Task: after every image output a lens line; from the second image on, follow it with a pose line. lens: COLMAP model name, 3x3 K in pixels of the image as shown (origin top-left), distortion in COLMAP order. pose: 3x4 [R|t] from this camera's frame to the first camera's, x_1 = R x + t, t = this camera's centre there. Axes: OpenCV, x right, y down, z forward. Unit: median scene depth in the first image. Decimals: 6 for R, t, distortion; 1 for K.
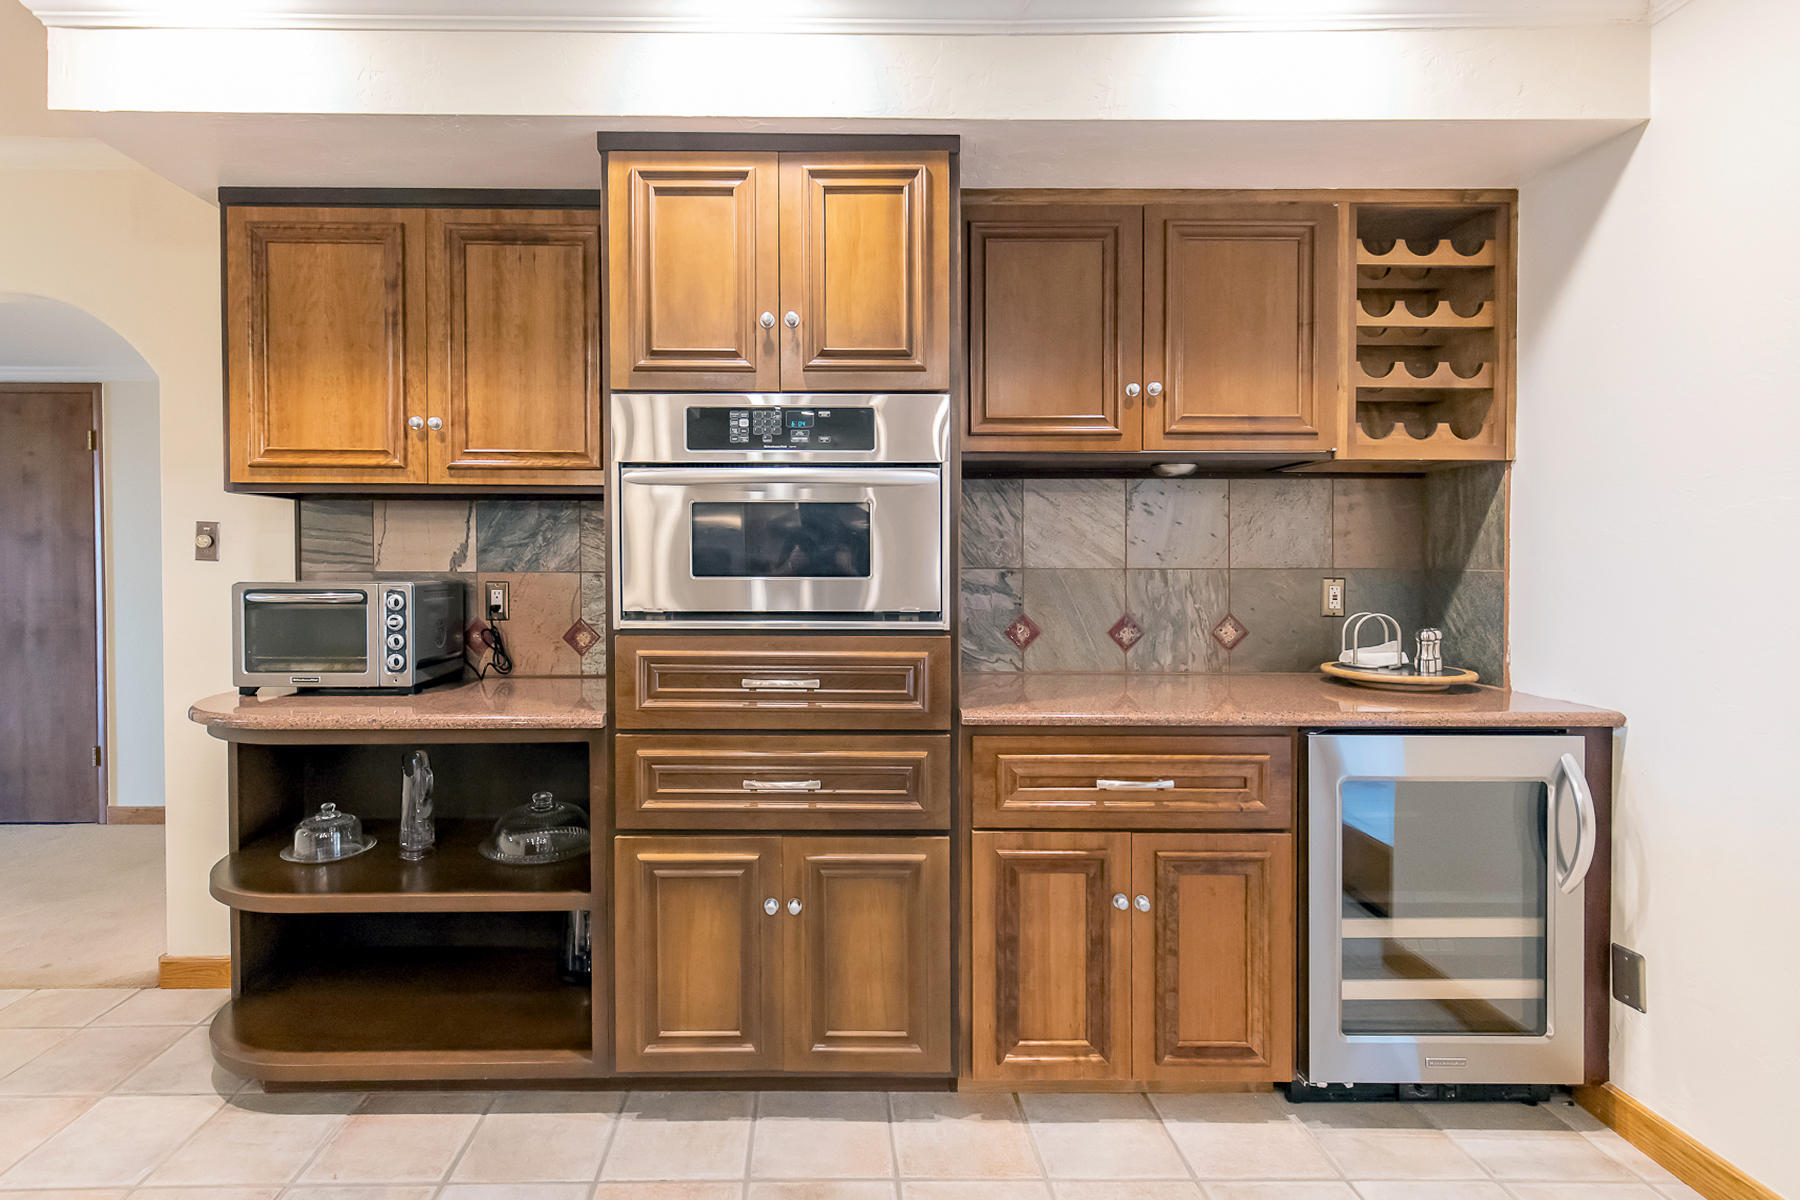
lens RADIAL K [[748.2, 0, 896.6], [0, 748.2, 566.4], [0, 0, 1]] dist [0.000792, -0.000175]
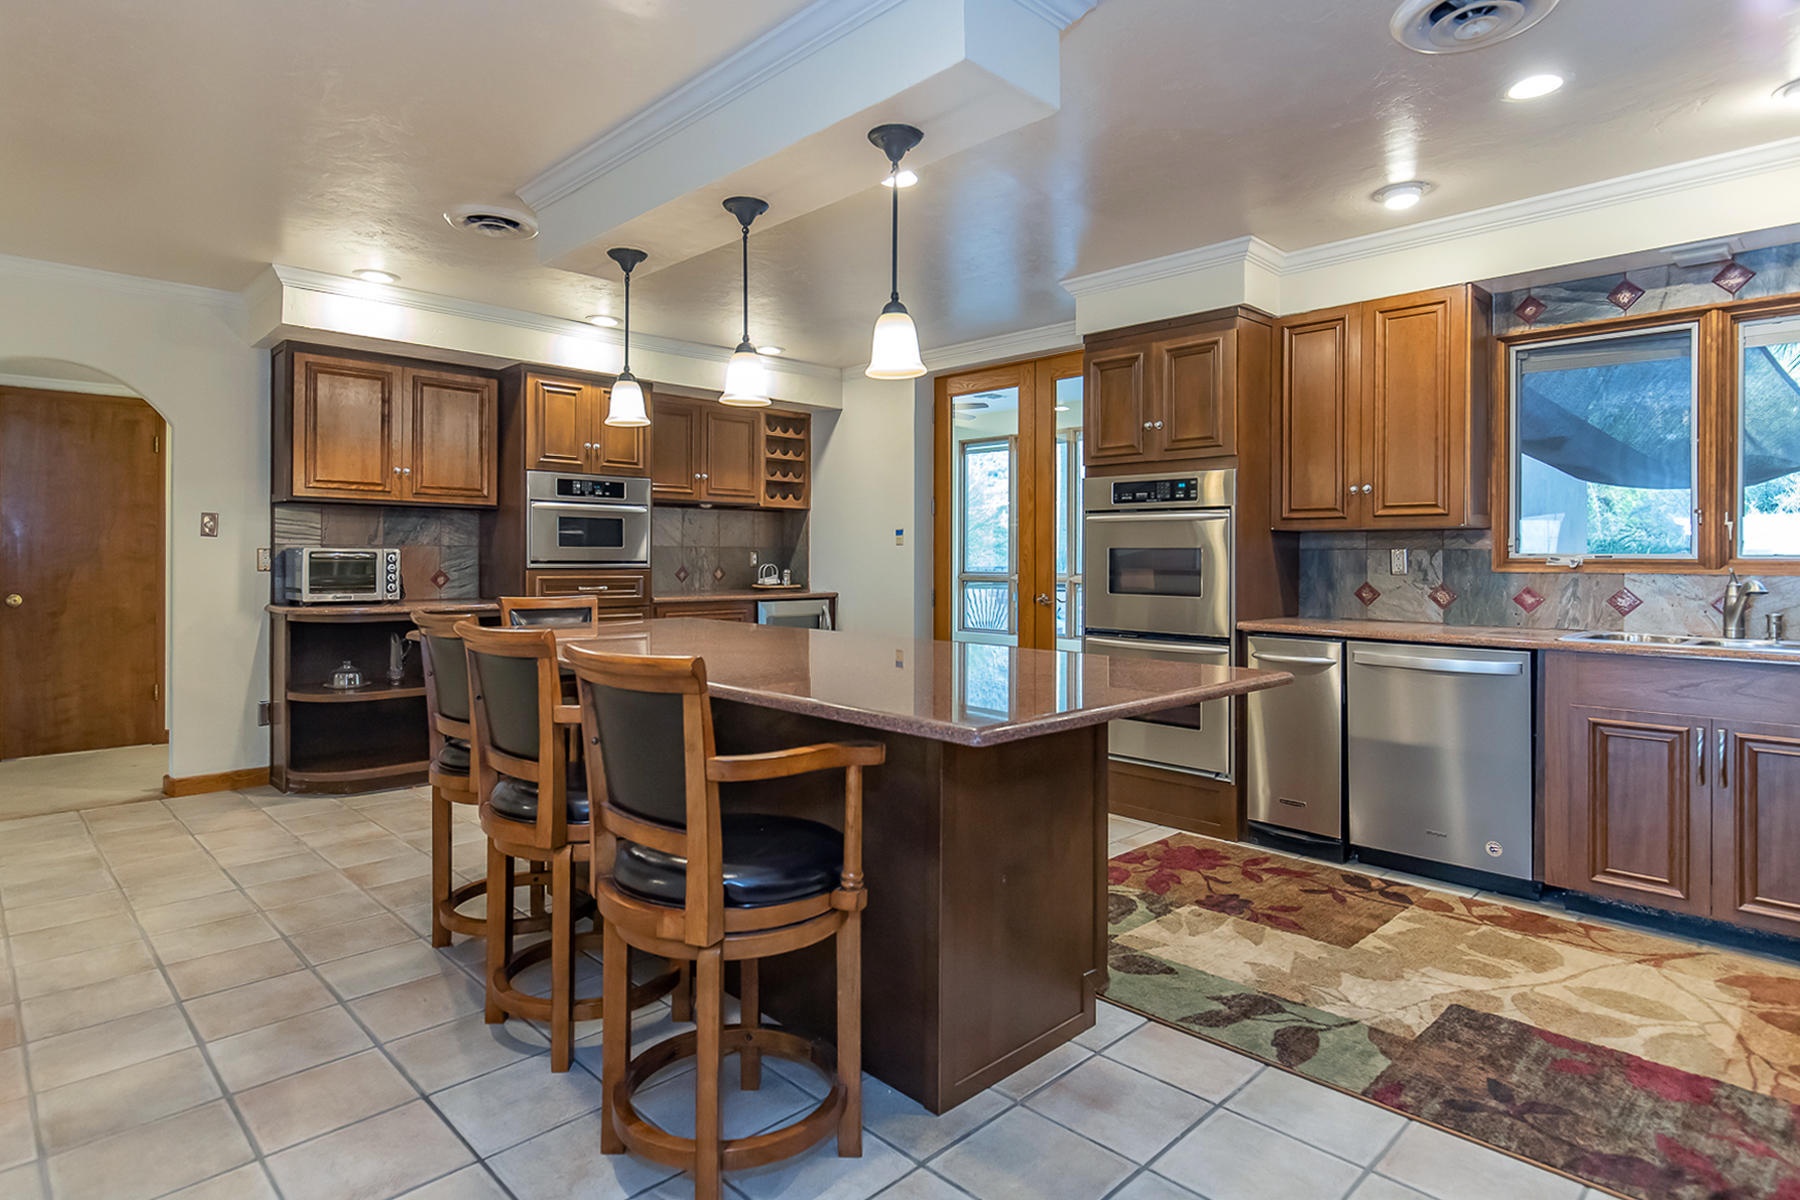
lens RADIAL K [[974.2, 0, 900.0], [0, 974.2, 600.0], [0, 0, 1]] dist [-0.000617, -0.000096]
pose [[0.702072, -0.029435, 0.711497, -1.570791], [0.002695, 0.999248, 0.038681, 0.061293], [-0.712101, -0.025240, 0.701623, -1.836531]]
